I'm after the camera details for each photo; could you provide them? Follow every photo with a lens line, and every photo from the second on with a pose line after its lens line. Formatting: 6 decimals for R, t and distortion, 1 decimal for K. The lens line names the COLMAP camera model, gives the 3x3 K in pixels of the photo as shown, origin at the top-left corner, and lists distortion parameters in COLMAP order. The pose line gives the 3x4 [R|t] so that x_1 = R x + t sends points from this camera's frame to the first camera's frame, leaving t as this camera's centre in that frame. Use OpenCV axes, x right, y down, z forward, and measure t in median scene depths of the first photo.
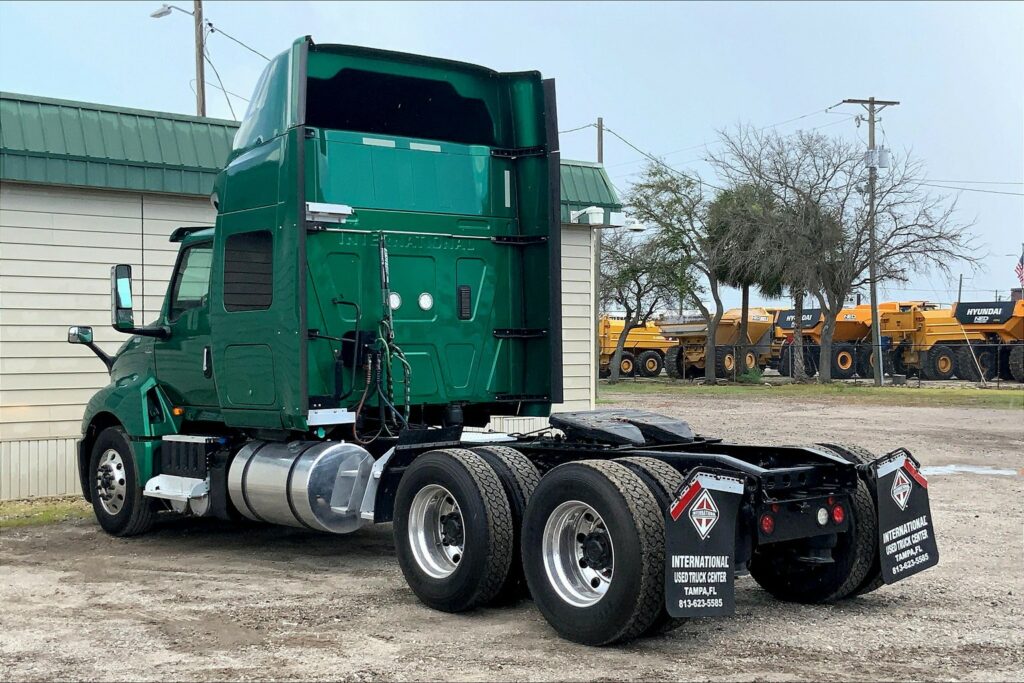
lens RADIAL K [[1396.0, 0, 521.3], [0, 1396.0, 352.7], [0, 0, 1]] dist [0.176720, 0.000000]
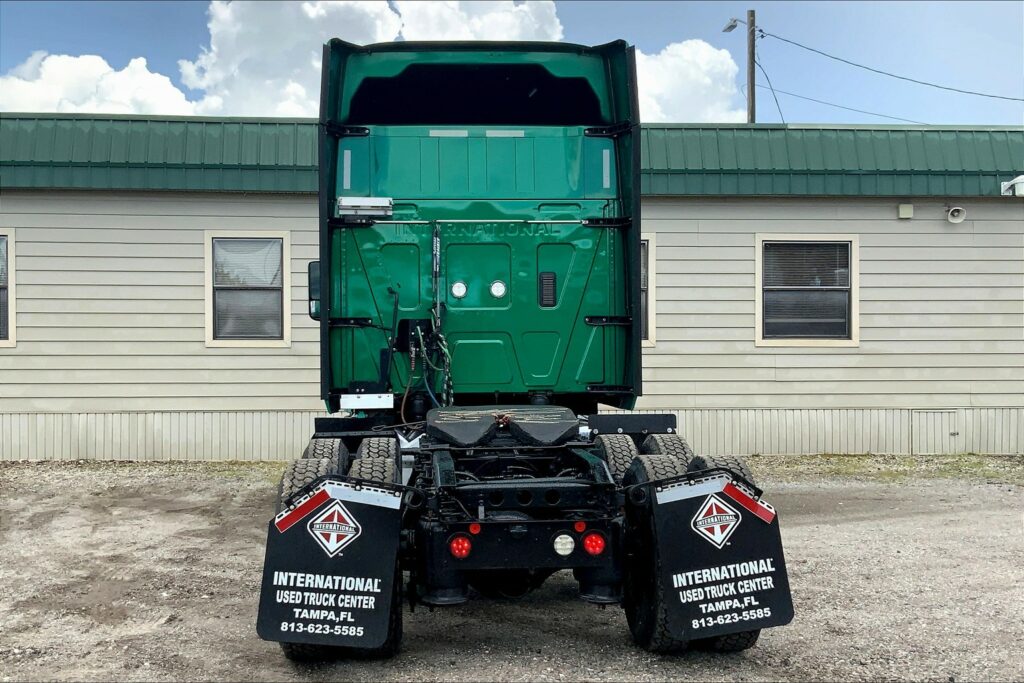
lens RADIAL K [[1208.2, 0, 491.1], [0, 1208.2, 362.1], [0, 0, 1]] dist [0.098174, 0.000000]
pose [[0.801710, 0.018581, -0.597424, 0.565754], [-0.006846, 0.999737, 0.021907, -0.004745], [0.597674, -0.013473, 0.801626, 0.391874]]
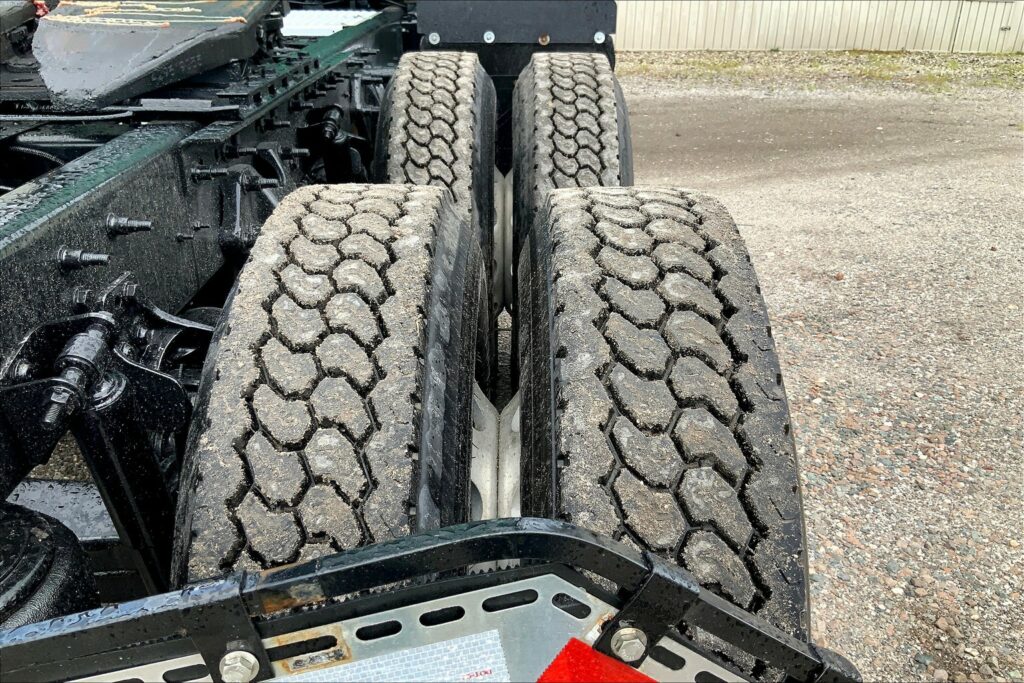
lens RADIAL K [[845.6, 0, 509.2], [0, 845.6, 342.1], [0, 0, 1]] dist [0.058157, -0.111525]
pose [[0.758930, 0.294828, -0.580604, 0.295407], [-0.015891, 0.899750, 0.436117, 0.034261], [0.650978, -0.321756, 0.687533, 0.970447]]
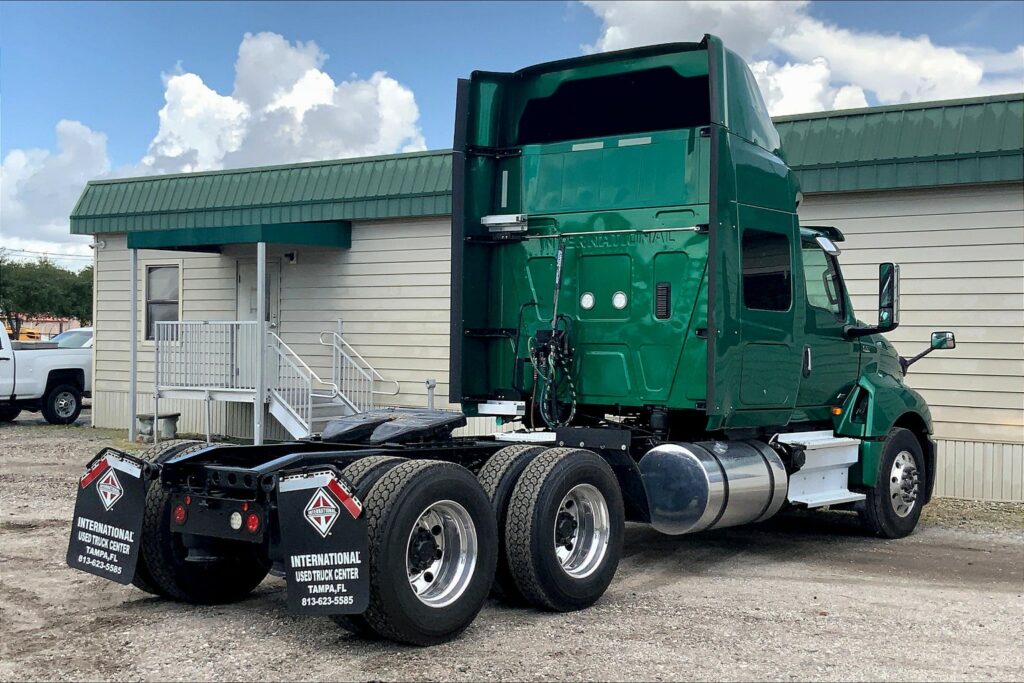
lens RADIAL K [[1396.0, 0, 504.2], [0, 1396.0, 366.3], [0, 0, 1]] dist [0.176720, 0.000000]
pose [[0.176239, 0.028127, -0.983946, 1.130553], [-0.022020, 0.999454, 0.024626, -0.016641], [0.984101, 0.017327, 0.176762, 0.955673]]
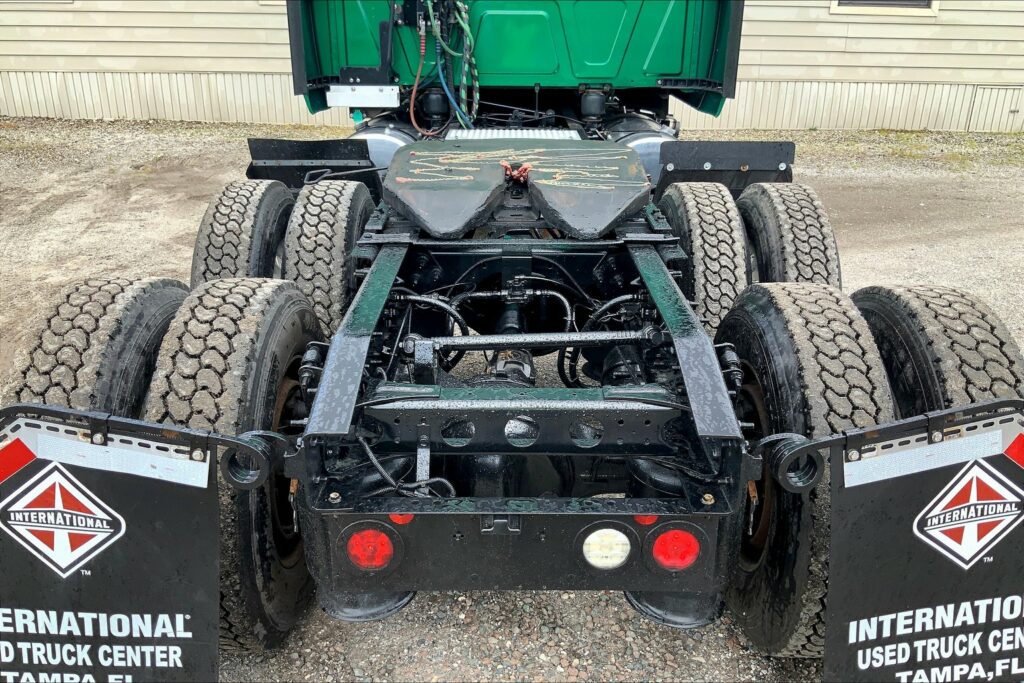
lens RADIAL K [[845.6, 0, 513.8], [0, 845.6, 337.7], [0, 0, 1]] dist [0.058157, -0.111525]
pose [[0.762544, 0.261016, -0.591944, 0.292921], [-0.022391, 0.925095, 0.379075, -0.014093], [0.646549, -0.275807, 0.711270, 0.802038]]
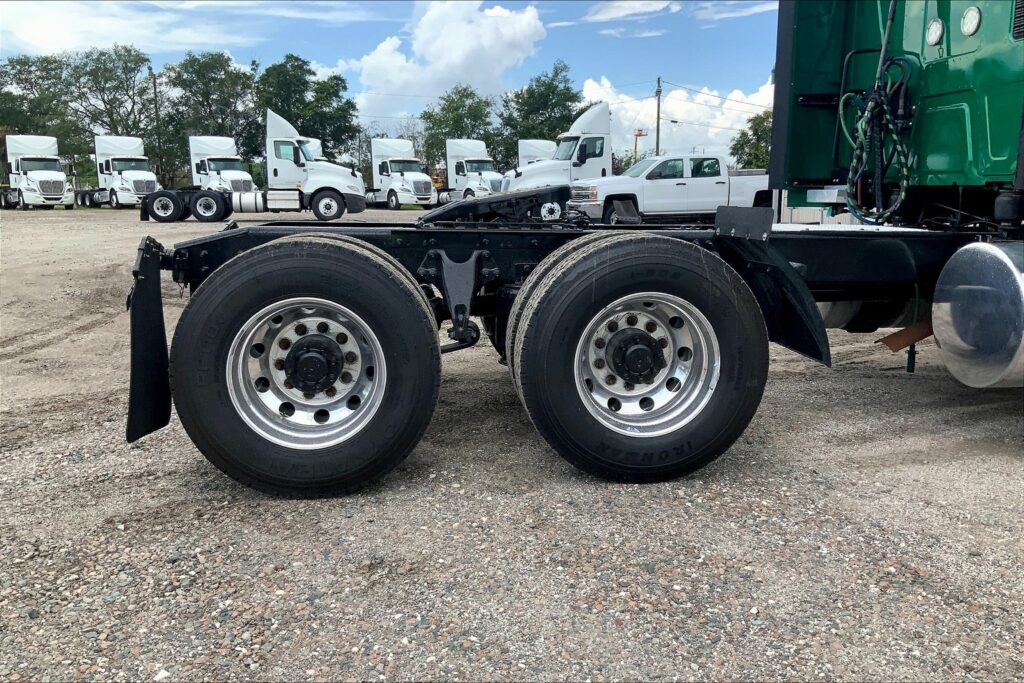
lens RADIAL K [[845.6, 0, 513.6], [0, 845.6, 341.4], [0, 0, 1]] dist [0.058157, -0.111525]
pose [[-0.550122, 0.160910, -0.819435, 0.497203], [0.002034, 0.981515, 0.191372, 0.040810], [0.835082, 0.103611, -0.540281, 1.343368]]
